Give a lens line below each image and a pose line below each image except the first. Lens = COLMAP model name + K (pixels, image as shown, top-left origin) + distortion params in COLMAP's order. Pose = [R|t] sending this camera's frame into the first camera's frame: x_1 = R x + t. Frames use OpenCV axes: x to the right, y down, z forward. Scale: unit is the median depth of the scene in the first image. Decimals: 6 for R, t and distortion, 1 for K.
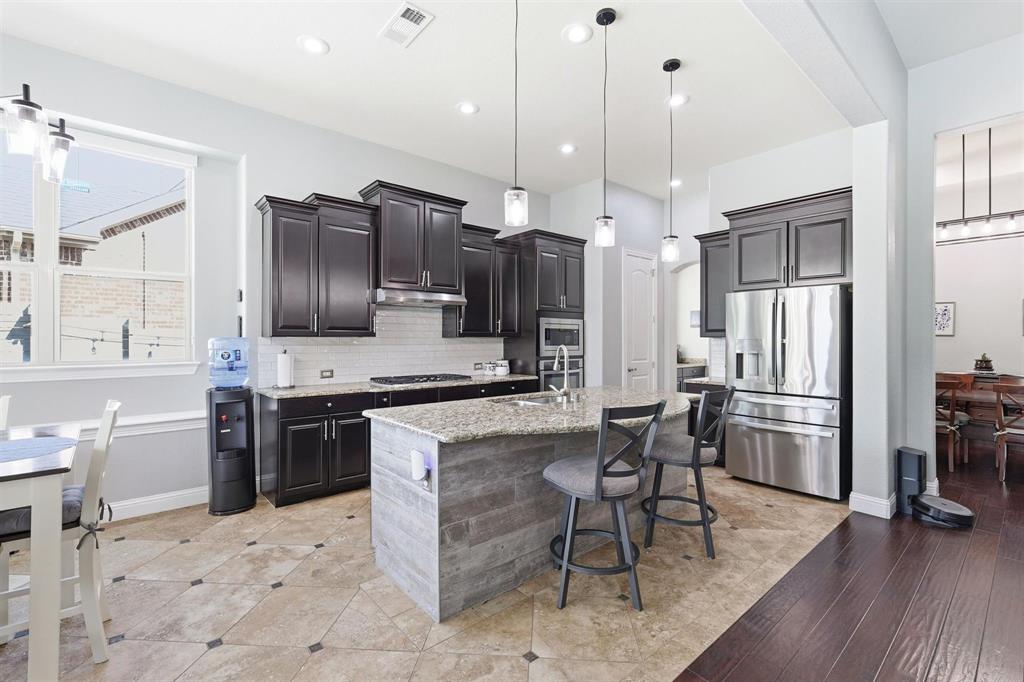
lens RADIAL K [[447.5, 0, 513.8], [0, 447.5, 338.4], [0, 0, 1]] dist [0.001000, 0.000163]
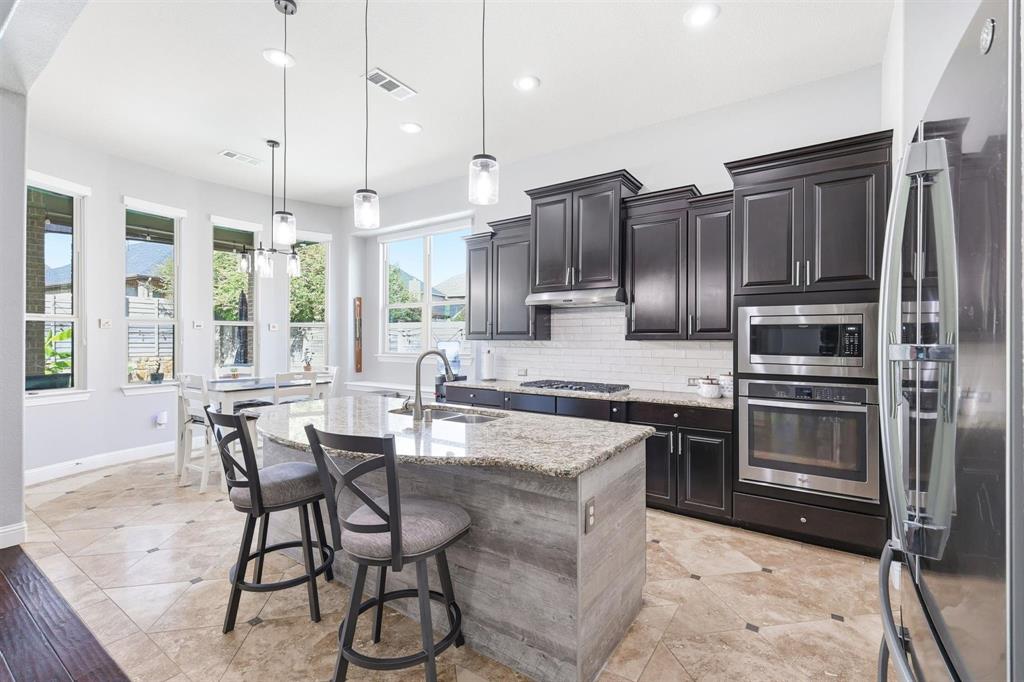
lens RADIAL K [[447.5, 0, 513.8], [0, 447.5, 338.4], [0, 0, 1]] dist [0.001000, 0.000163]
pose [[0.264127, -0.007027, -0.964462, 0.678068], [-0.004985, 0.999950, -0.008650, 0.002178], [0.964475, 0.007093, 0.264078, 0.672534]]
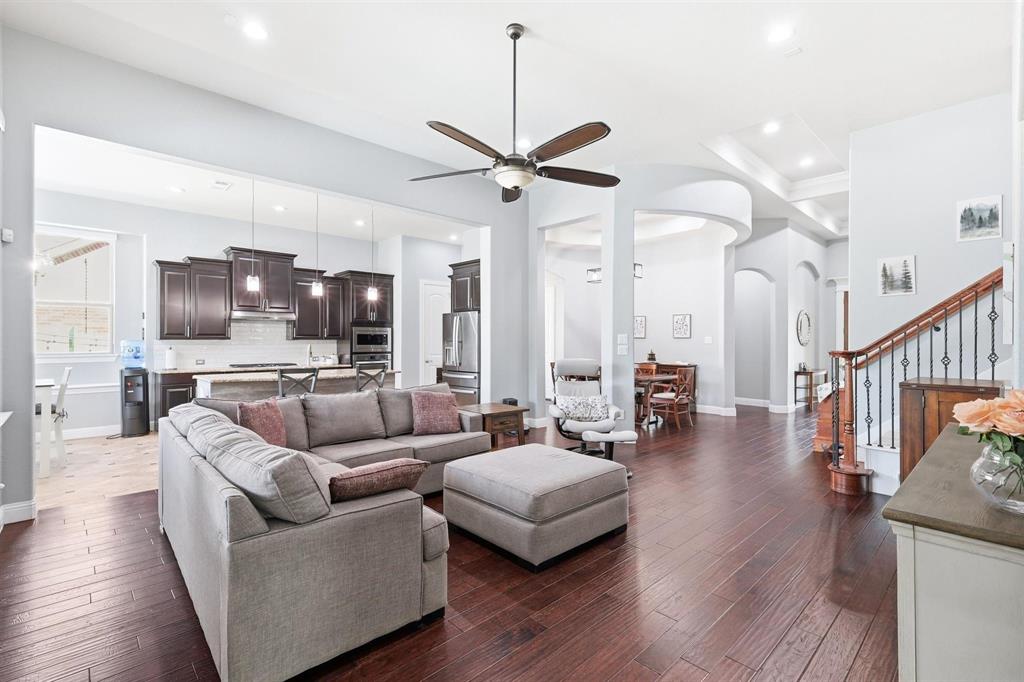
lens RADIAL K [[462.2, 0, 512.0], [0, 462.2, 337.8], [0, 0, 1]] dist [0.002860, -0.000226]
pose [[0.998784, -0.001347, 0.049289, 0.646747], [0.001625, 0.999983, -0.005608, 0.001045], [-0.049280, 0.005682, 0.998769, -0.761416]]
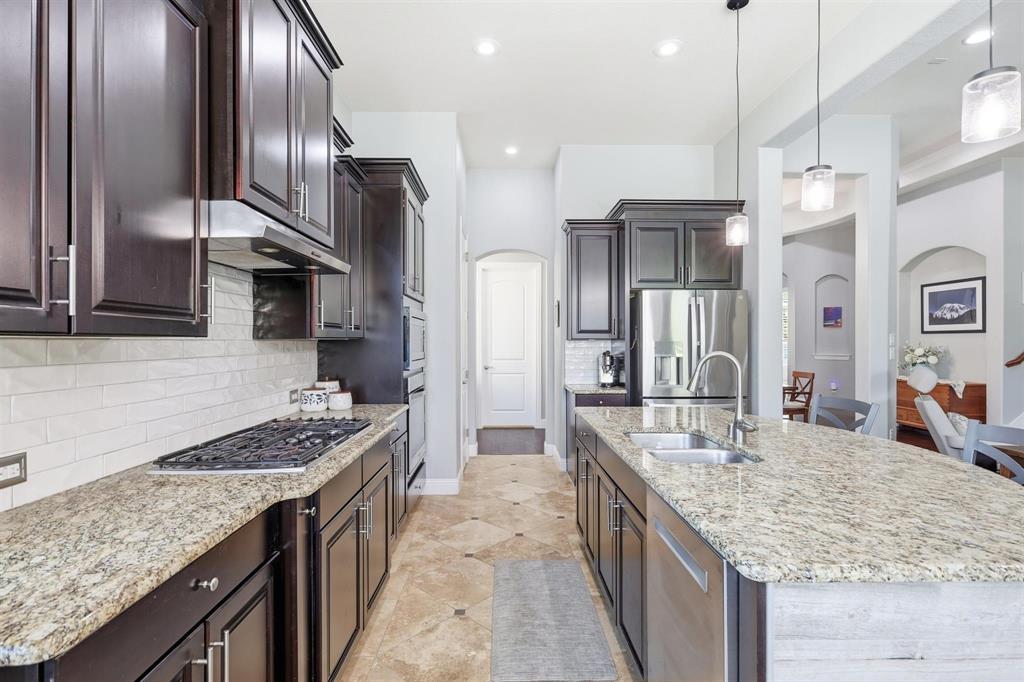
lens RADIAL K [[497.1, 0, 512.0], [0, 497.1, 341.0], [0, 0, 1]] dist [0.002068, 0.000404]
pose [[0.639800, -0.002638, 0.768537, -0.448363], [0.000497, 0.999995, 0.003018, -0.002502], [-0.768541, -0.001549, 0.639798, 0.560185]]
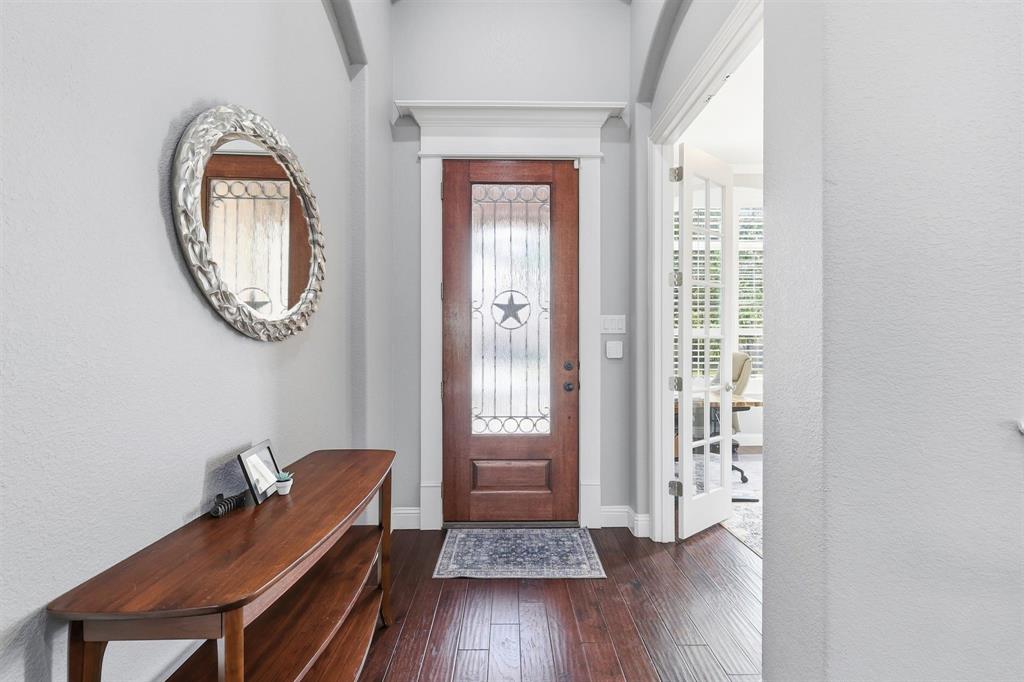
lens RADIAL K [[447.5, 0, 513.8], [0, 447.5, 338.4], [0, 0, 1]] dist [0.001000, 0.000163]
pose [[0.644587, -0.004515, 0.764517, 2.022463], [0.005185, 0.999985, 0.001534, 0.027826], [-0.764513, 0.002975, 0.644601, 1.013856]]
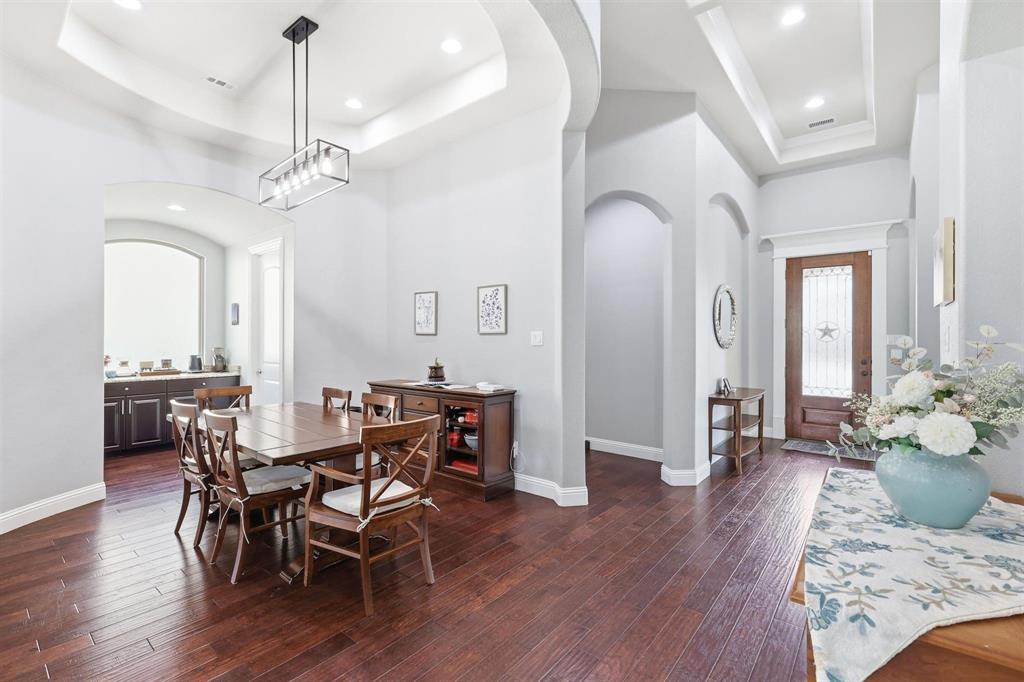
lens RADIAL K [[447.5, 0, 513.8], [0, 447.5, 338.4], [0, 0, 1]] dist [0.001000, 0.000163]
pose [[0.984270, -0.002778, 0.176650, 1.386047], [0.002777, 0.999996, 0.000257, 0.000311], [-0.176650, 0.000238, 0.984274, 0.303713]]
